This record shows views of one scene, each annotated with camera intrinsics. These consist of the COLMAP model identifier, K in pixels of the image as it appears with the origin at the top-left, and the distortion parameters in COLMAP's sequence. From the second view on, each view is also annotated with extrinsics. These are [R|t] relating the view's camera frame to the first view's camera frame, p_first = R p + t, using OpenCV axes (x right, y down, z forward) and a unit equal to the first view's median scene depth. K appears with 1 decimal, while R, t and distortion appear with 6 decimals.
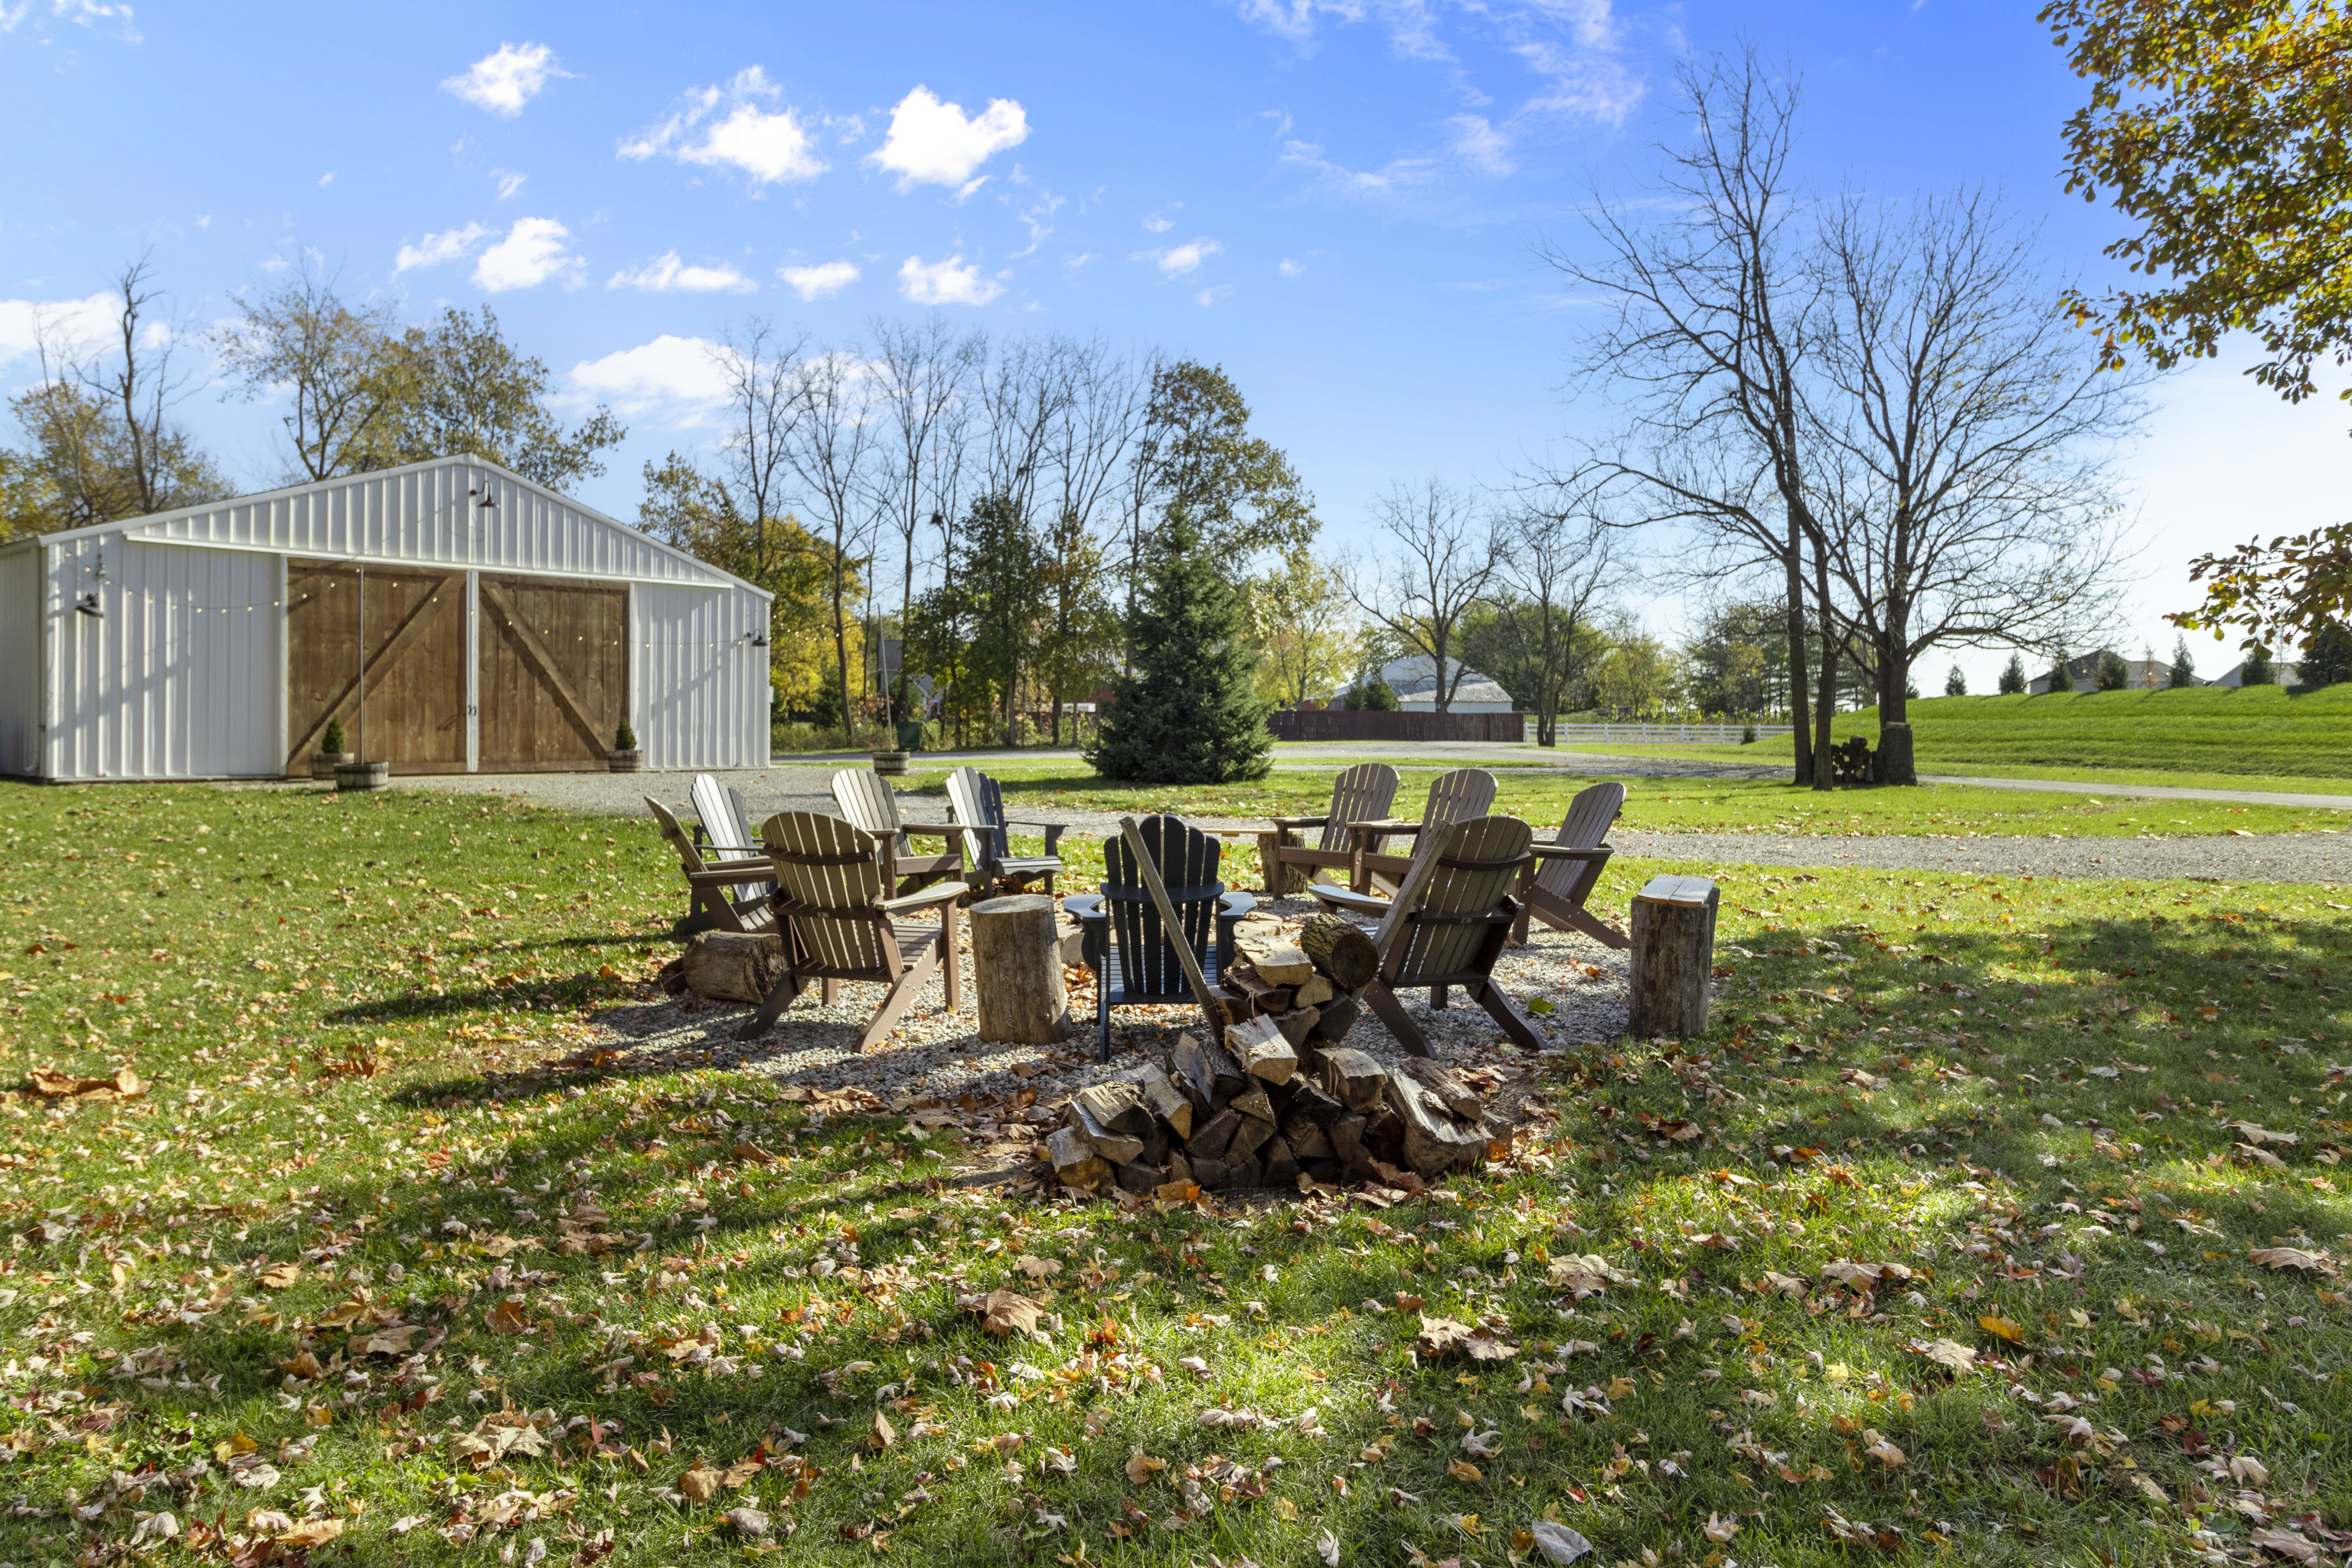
lens RADIAL K [[1585.9, 0, 1171.1], [0, 1585.9, 775.2], [0, 0, 1]] dist [-0.003167, 0.001396]
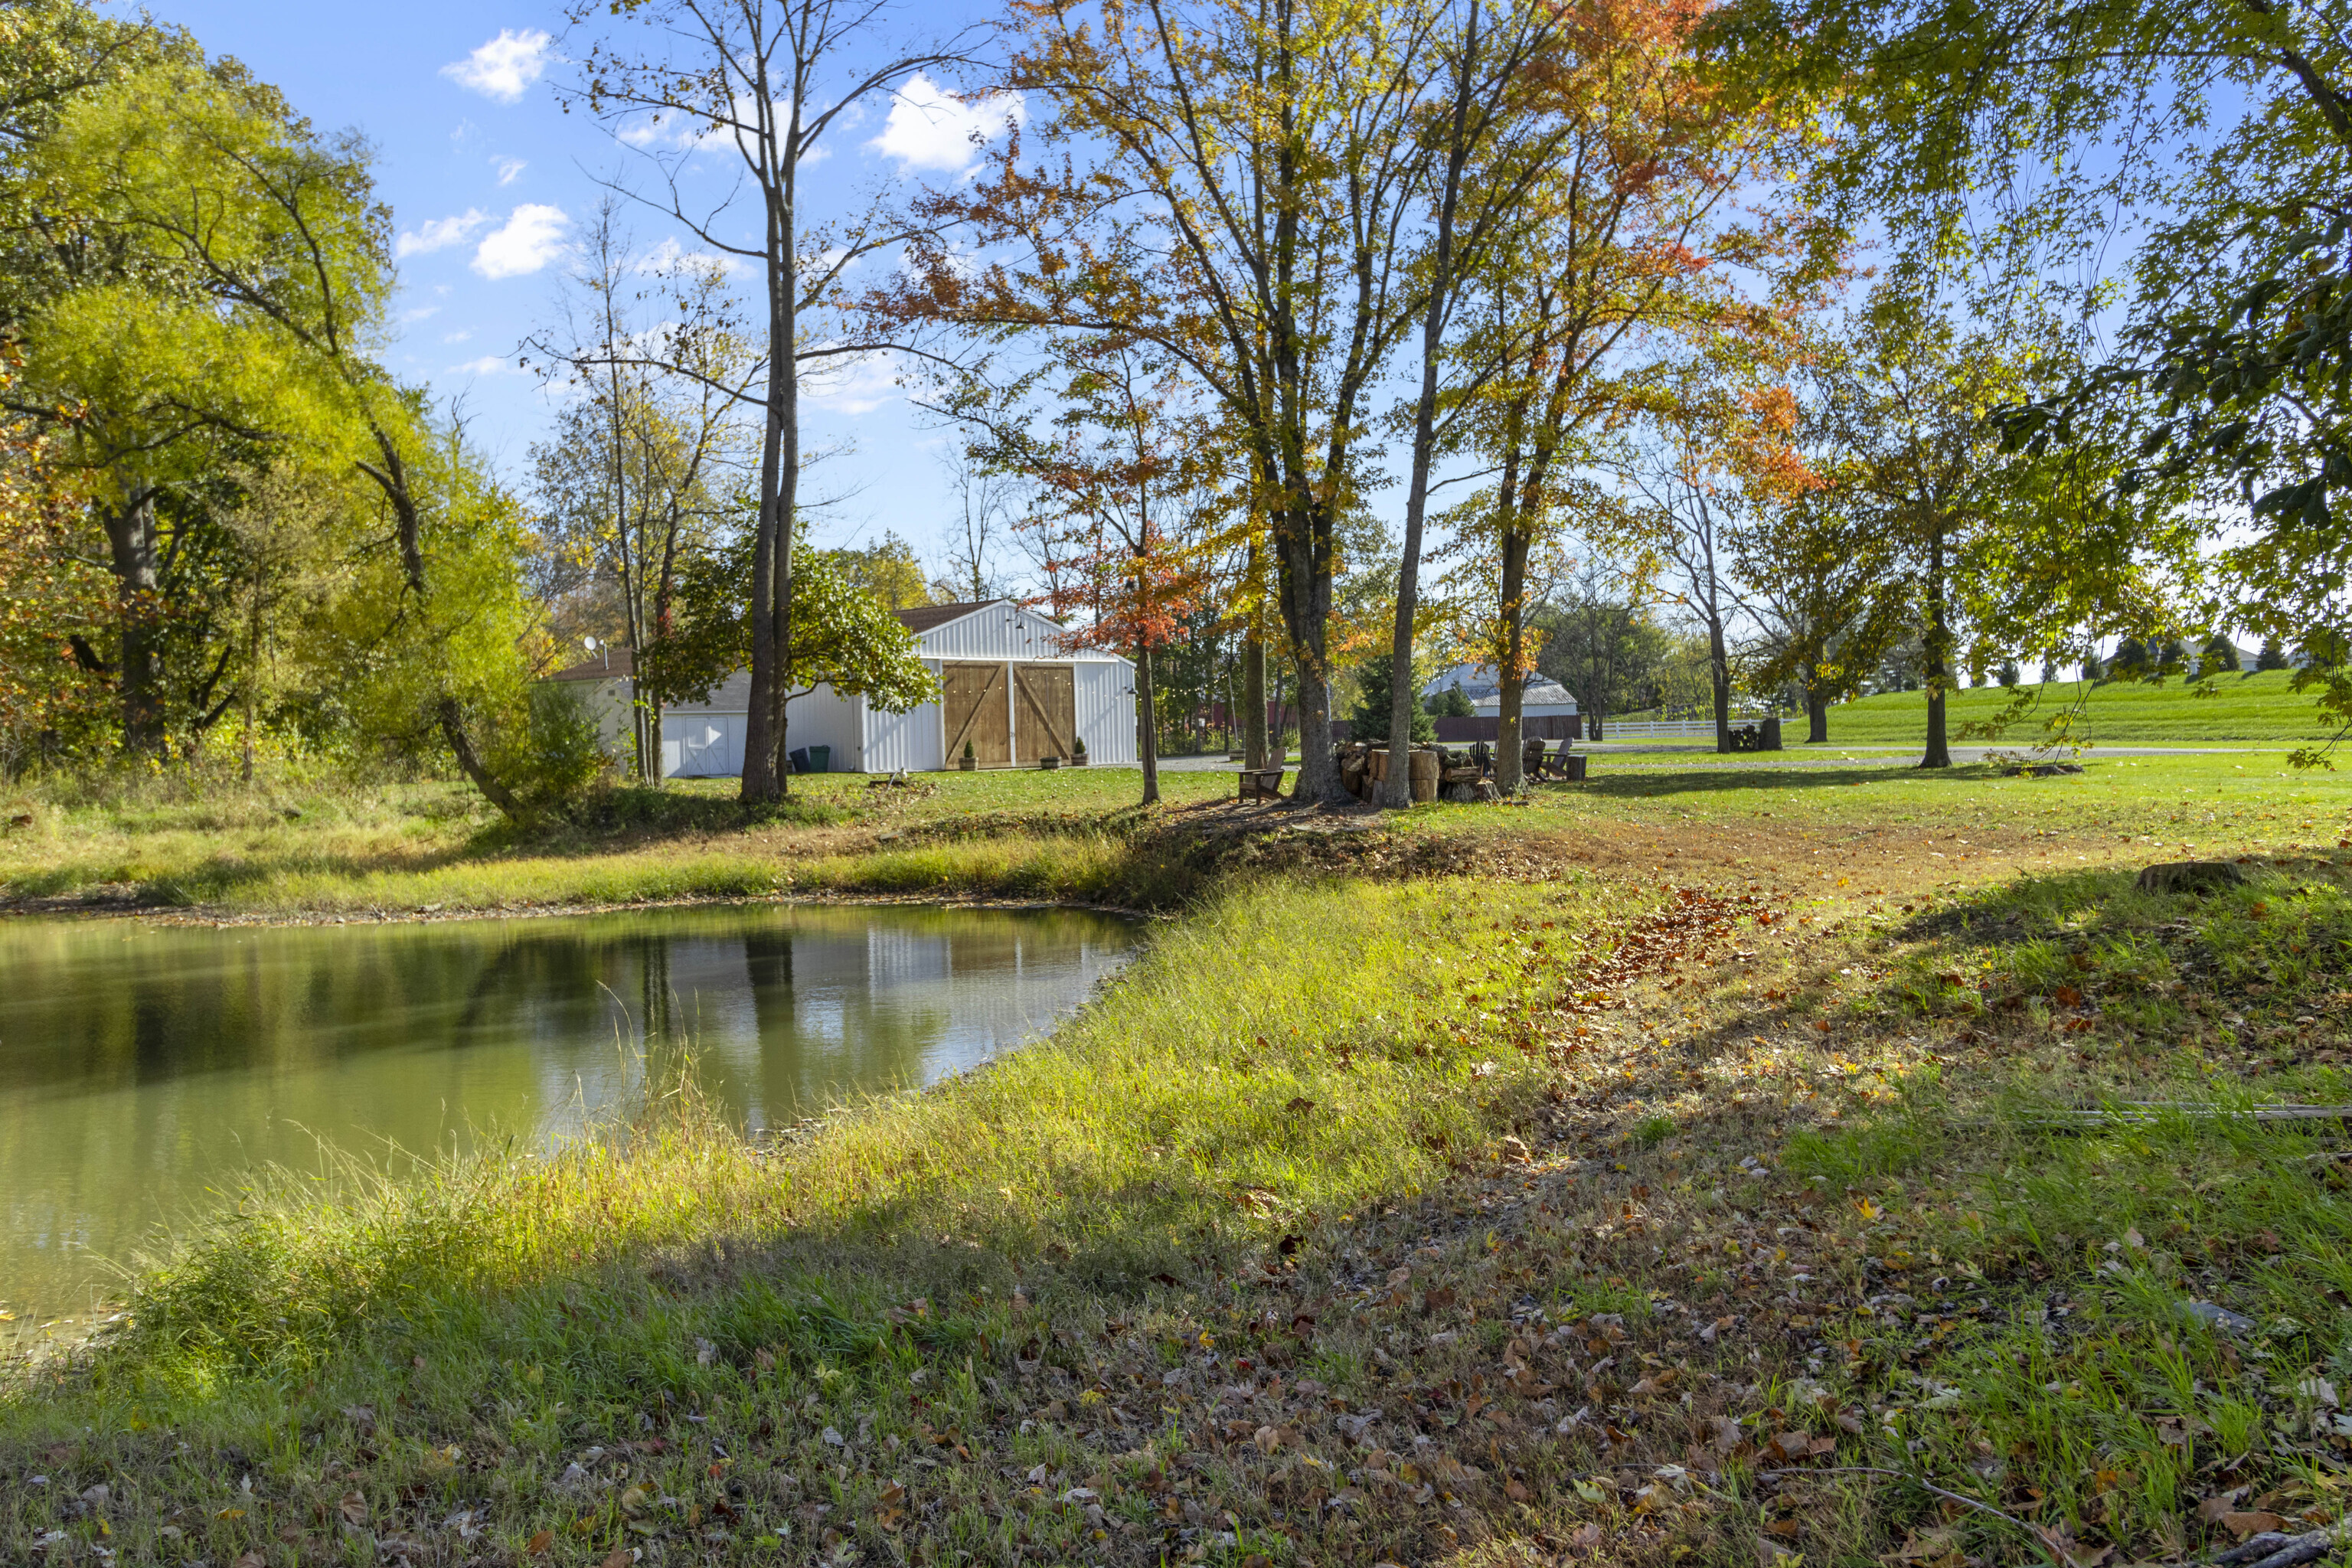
lens RADIAL K [[1935.6, 0, 1174.2], [0, 1935.6, 787.2], [0, 0, 1]] dist [-0.002681, 0.000011]
pose [[0.999466, -0.032668, -0.000145, -0.114229], [0.032666, 0.999439, -0.007368, 0.020921], [0.000386, 0.007359, 0.999973, -0.611792]]
